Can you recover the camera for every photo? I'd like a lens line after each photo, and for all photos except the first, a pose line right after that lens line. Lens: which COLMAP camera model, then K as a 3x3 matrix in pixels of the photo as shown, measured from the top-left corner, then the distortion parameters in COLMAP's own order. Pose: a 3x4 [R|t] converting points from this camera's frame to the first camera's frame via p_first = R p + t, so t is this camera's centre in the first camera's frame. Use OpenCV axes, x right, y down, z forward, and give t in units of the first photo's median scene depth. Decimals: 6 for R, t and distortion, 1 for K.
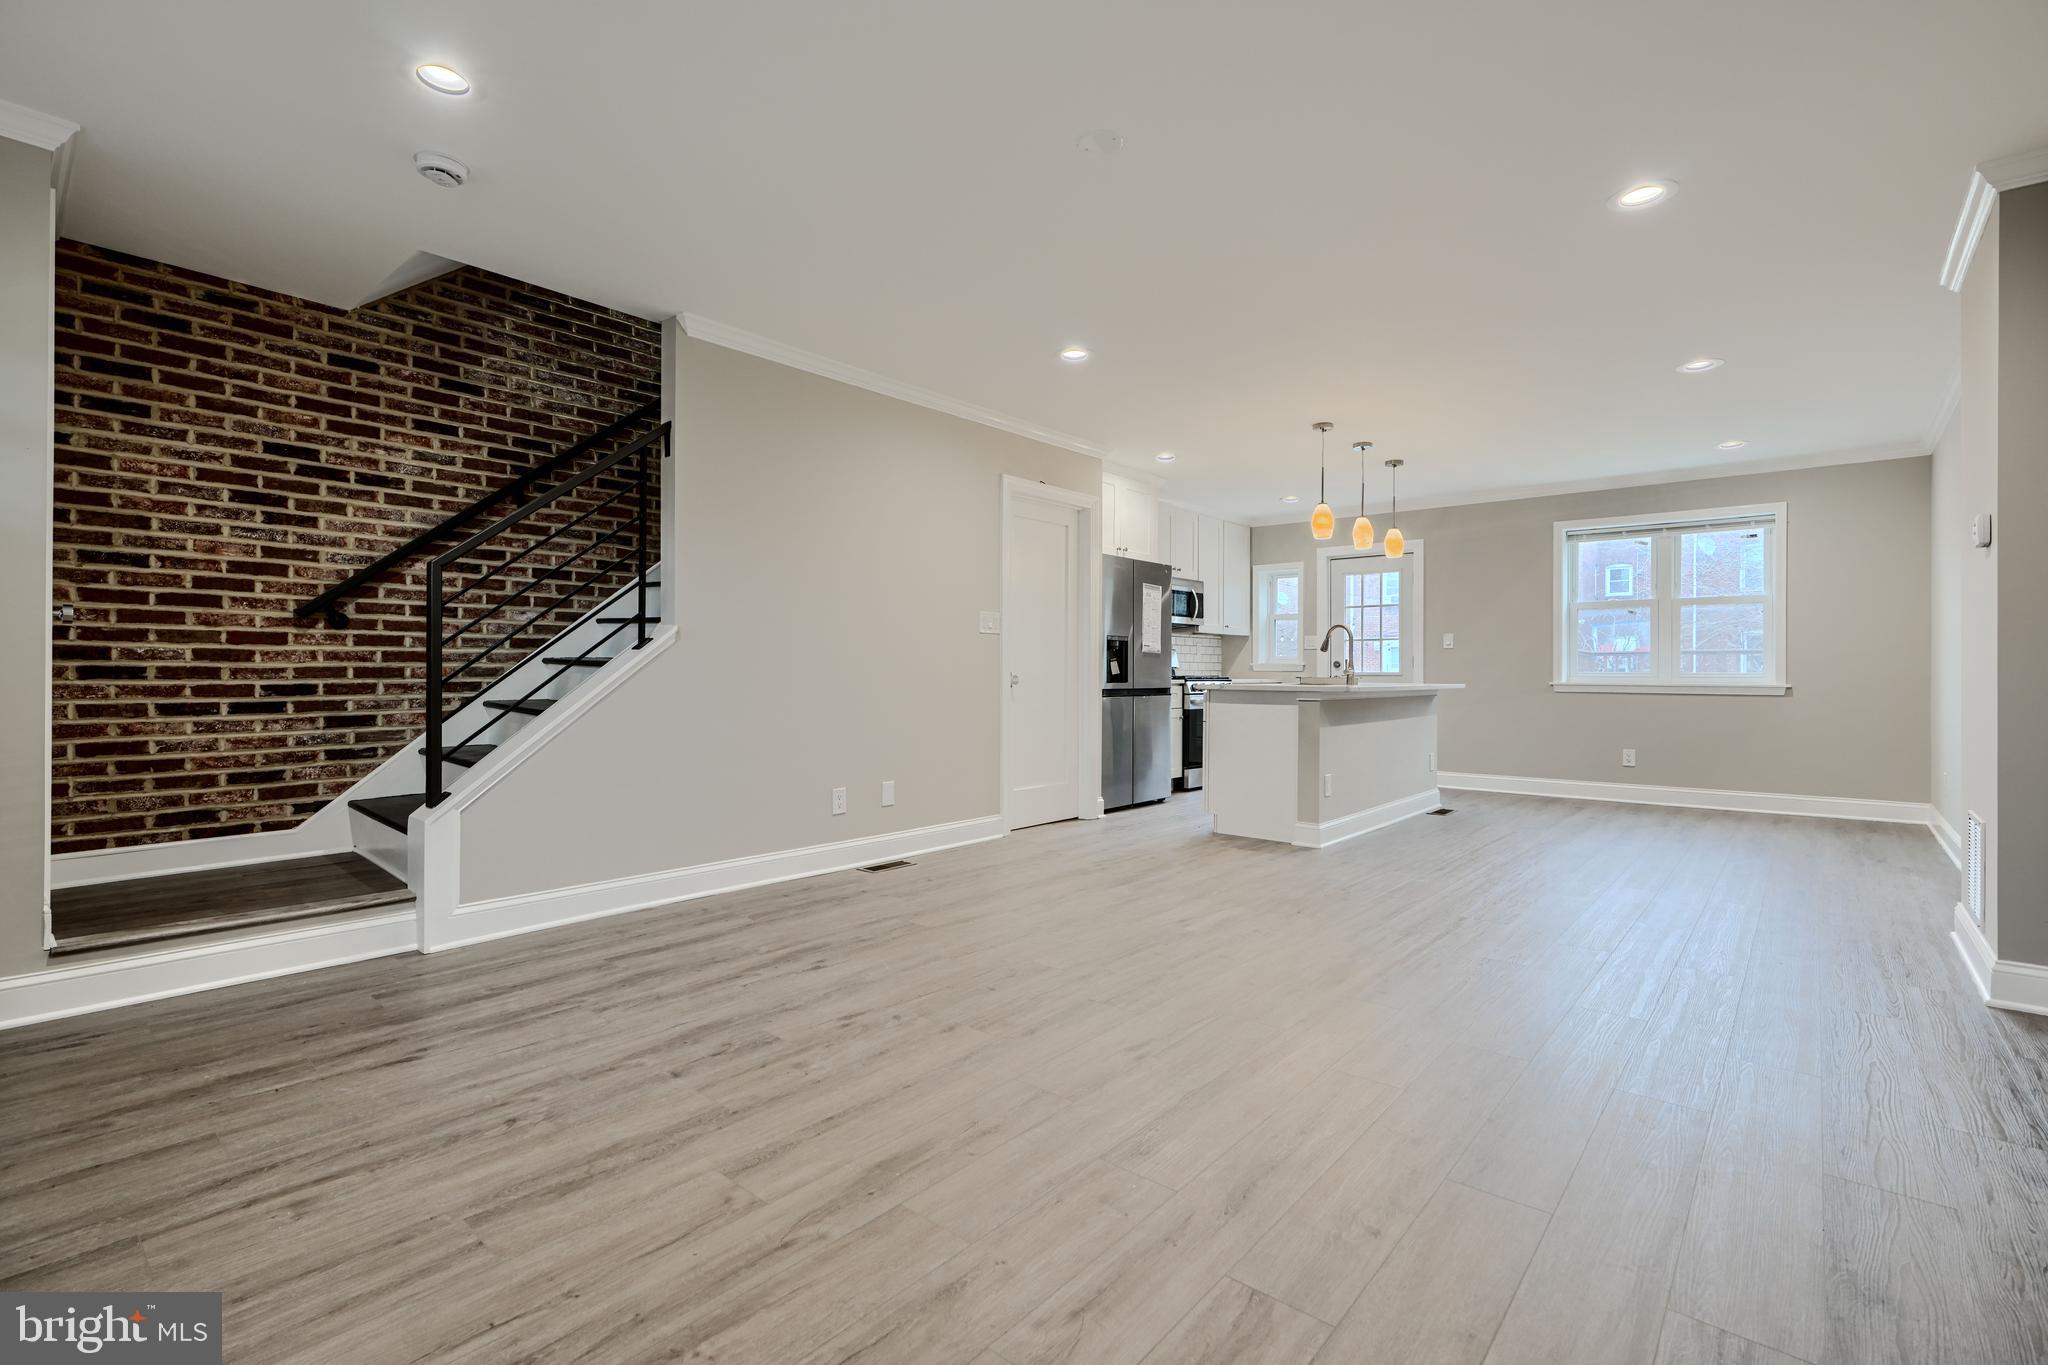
lens RADIAL K [[913.8, 0, 1023.4], [0, 913.8, 665.4], [0, 0, 1]] dist [-0.001763, -0.000369]
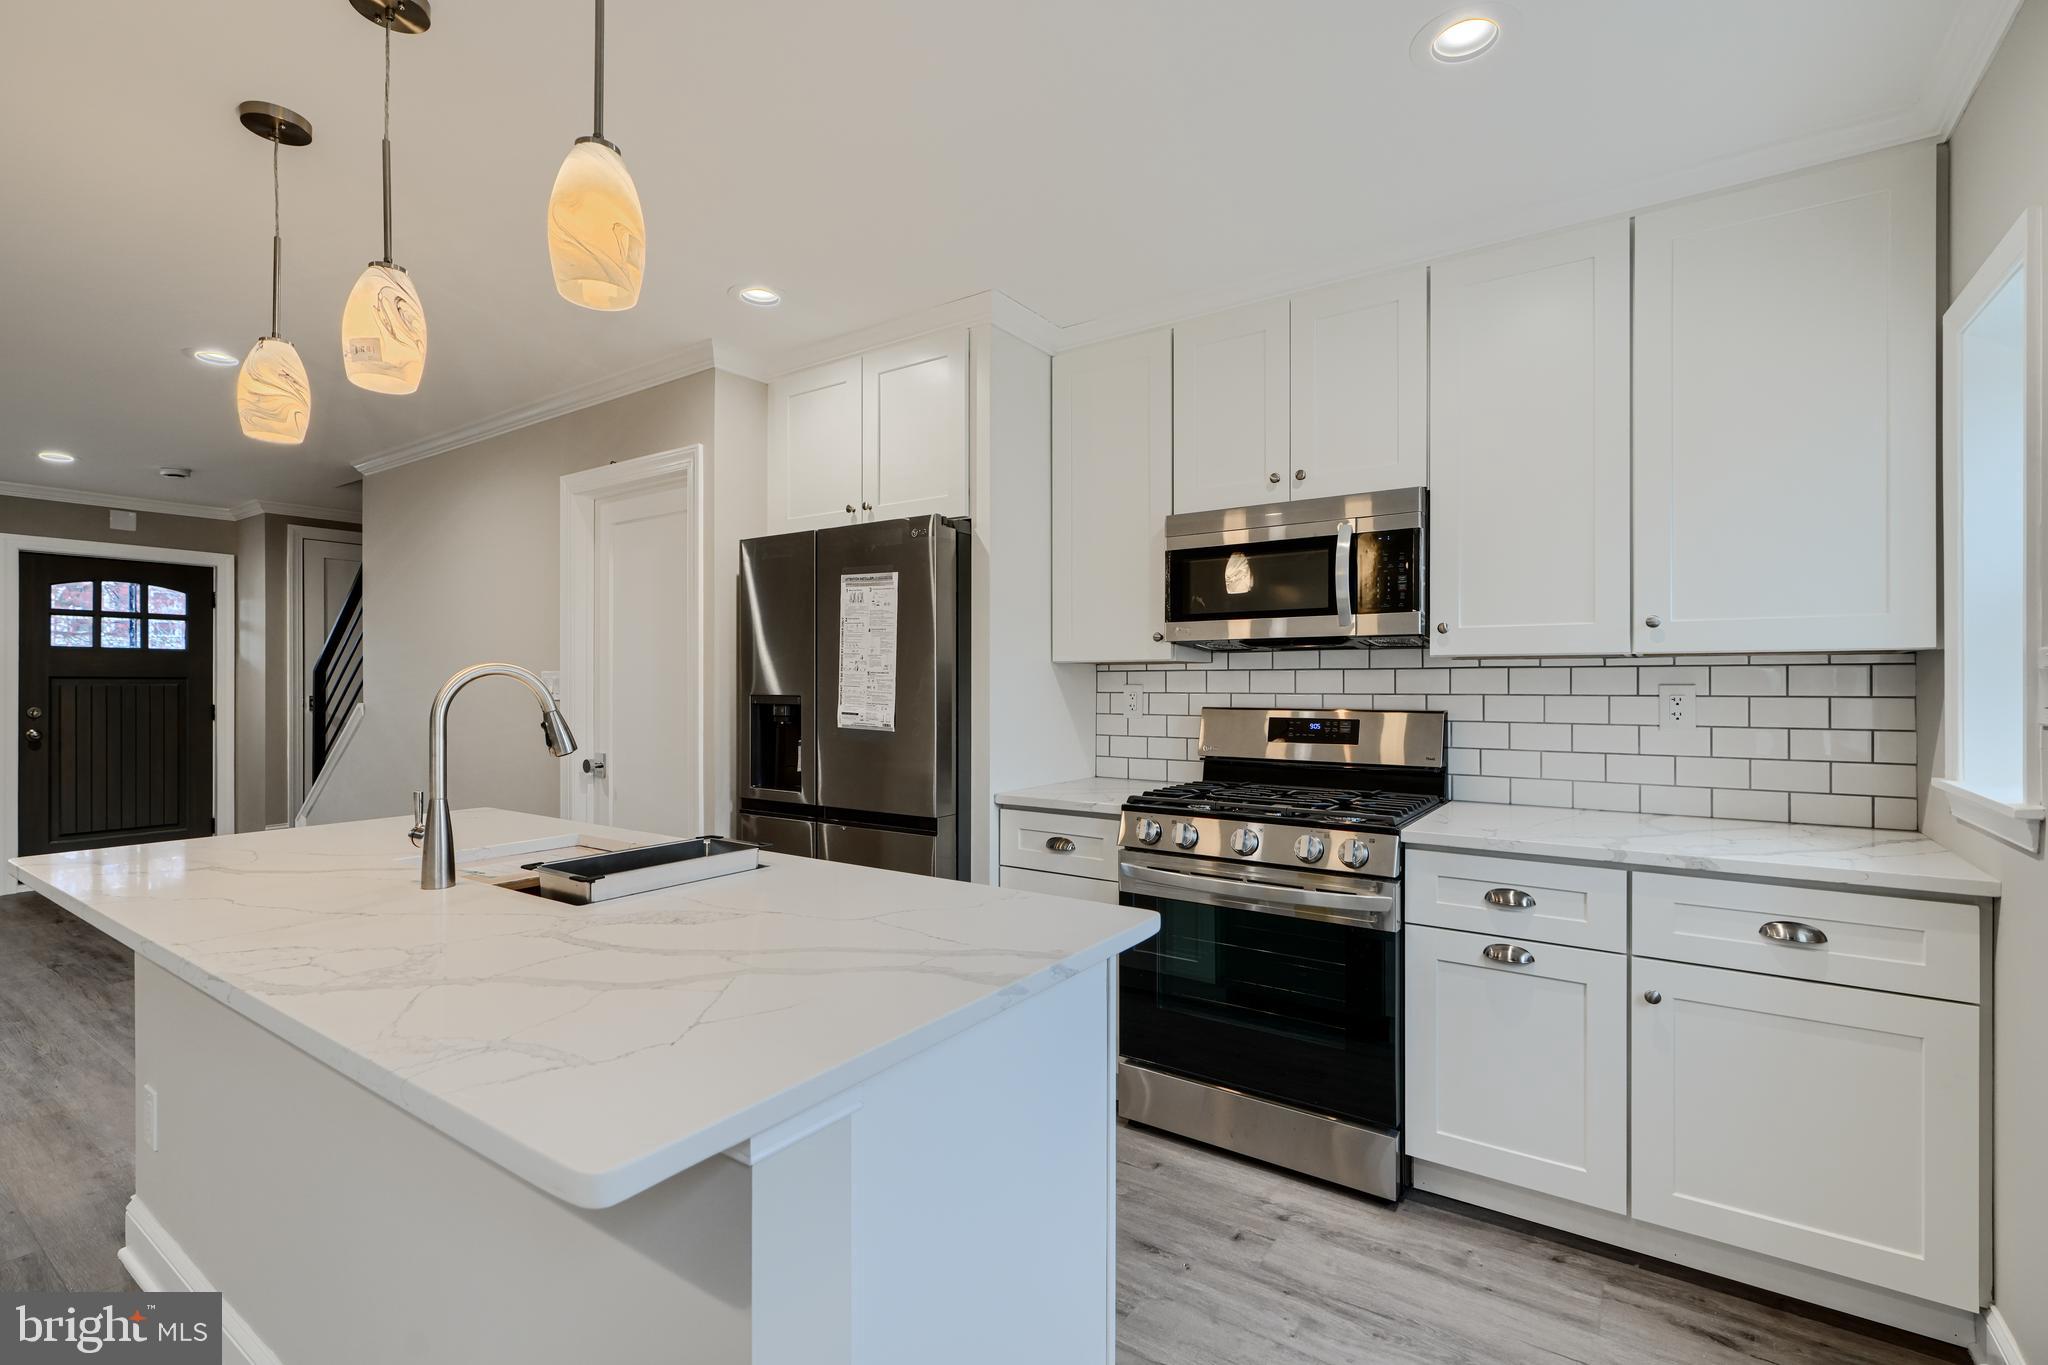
lens RADIAL K [[917.4, 0, 1027.2], [0, 917.4, 678.4], [0, 0, 1]] dist [-0.000539, 0.000006]
pose [[0.113182, -0.012304, -0.993498, 0.602853], [0.006788, 0.999910, -0.011611, -0.033986], [0.993551, -0.005430, 0.113256, 1.057743]]
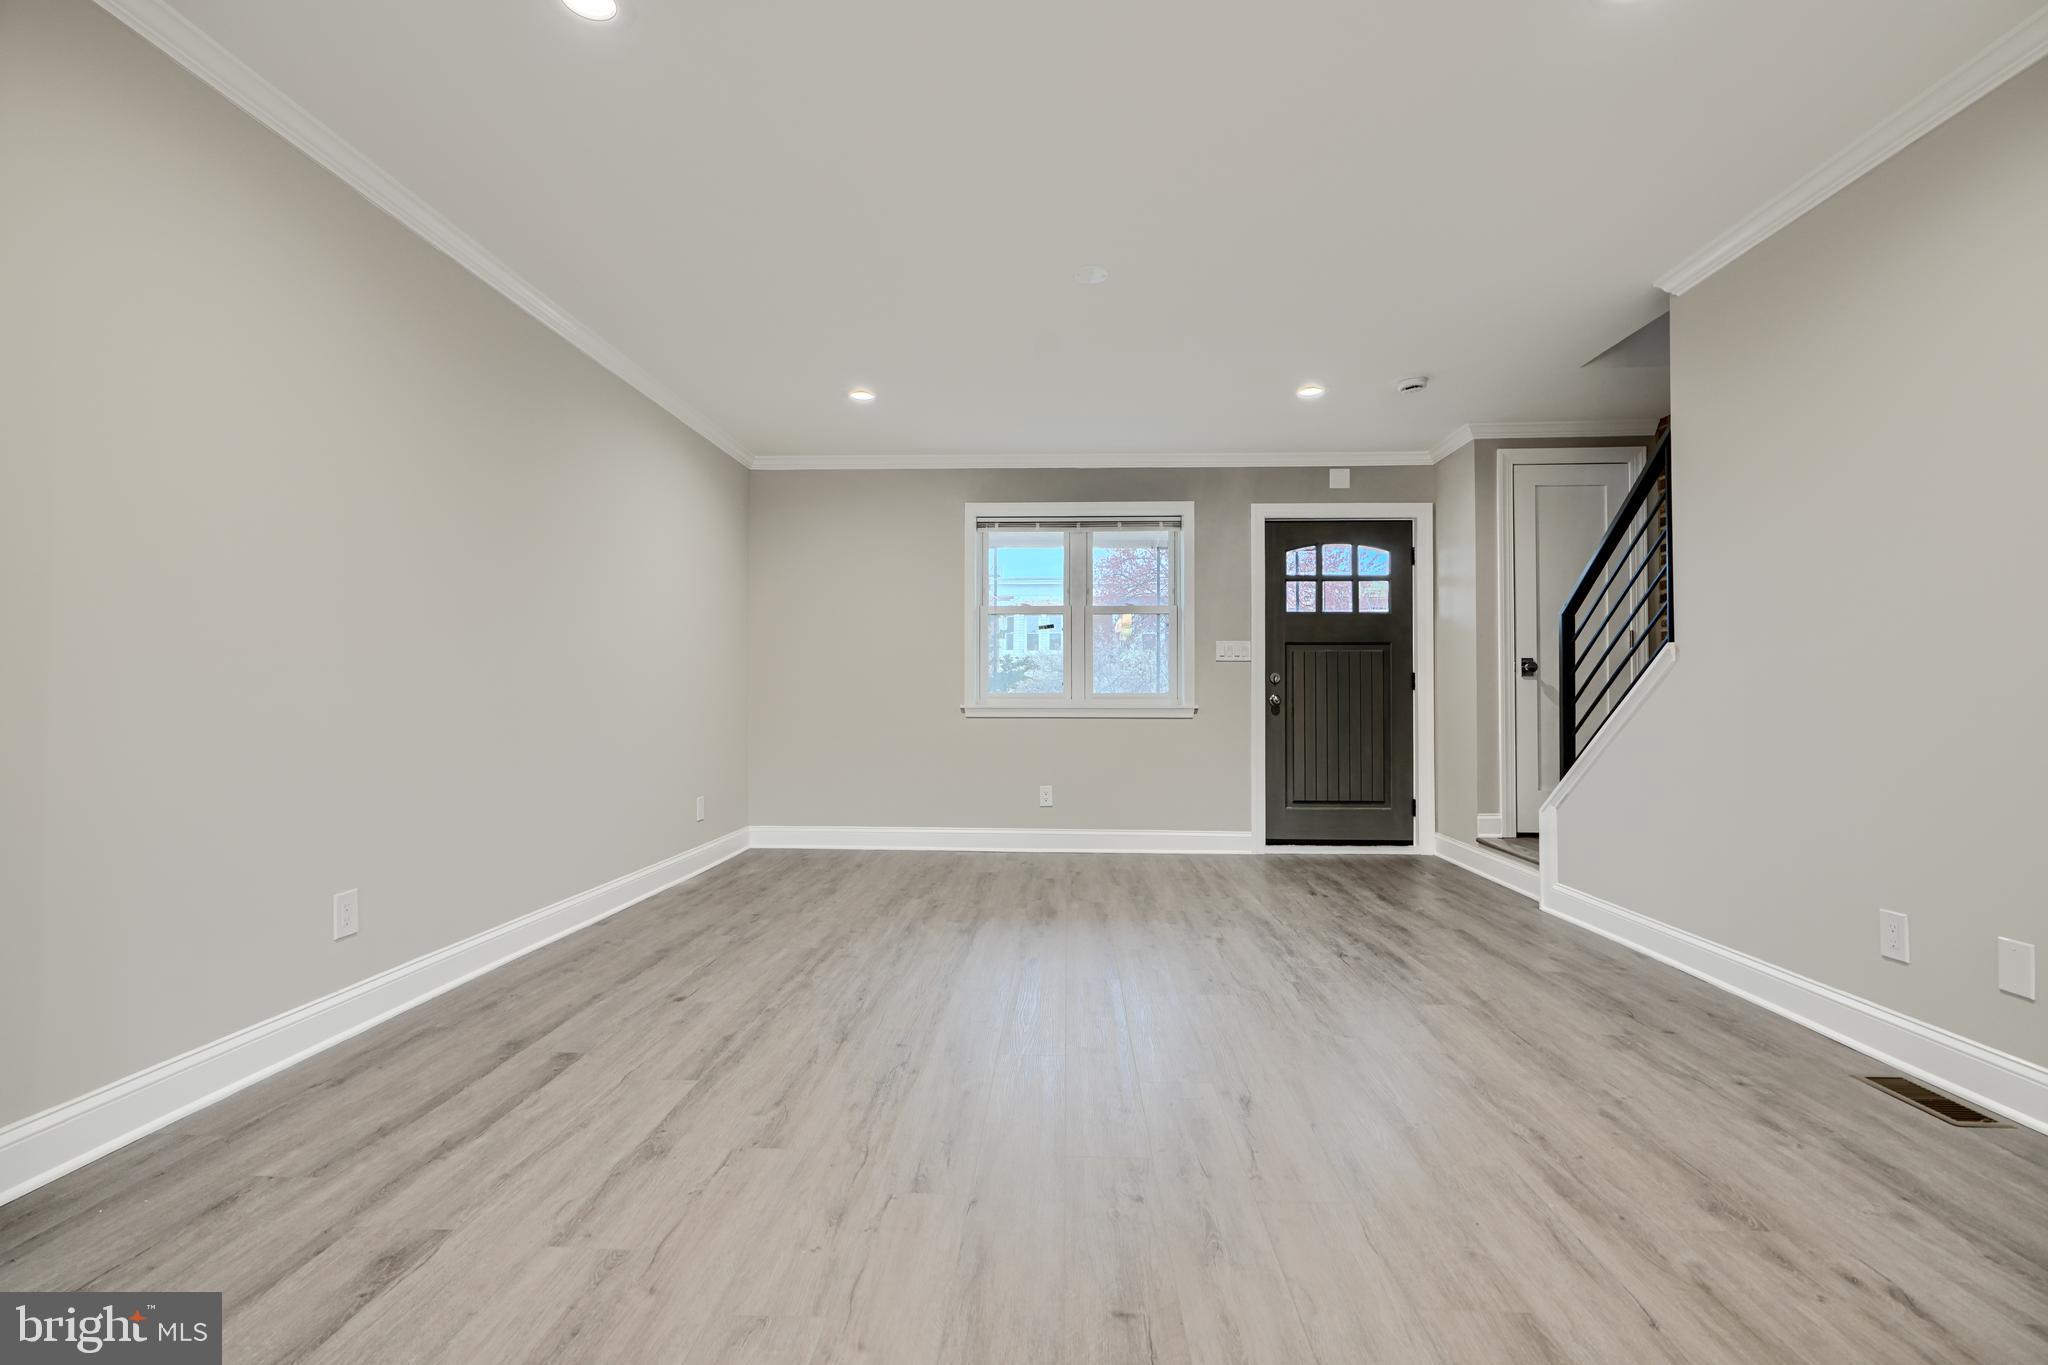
lens RADIAL K [[927.5, 0, 1026.6], [0, 927.5, 696.5], [0, 0, 1]] dist [0.000248, 0.000280]
pose [[-0.784209, -0.004212, -0.620483, 0.365942], [0.001301, 0.999964, -0.008432, 0.008229], [0.620496, -0.007419, -0.784175, 0.761292]]
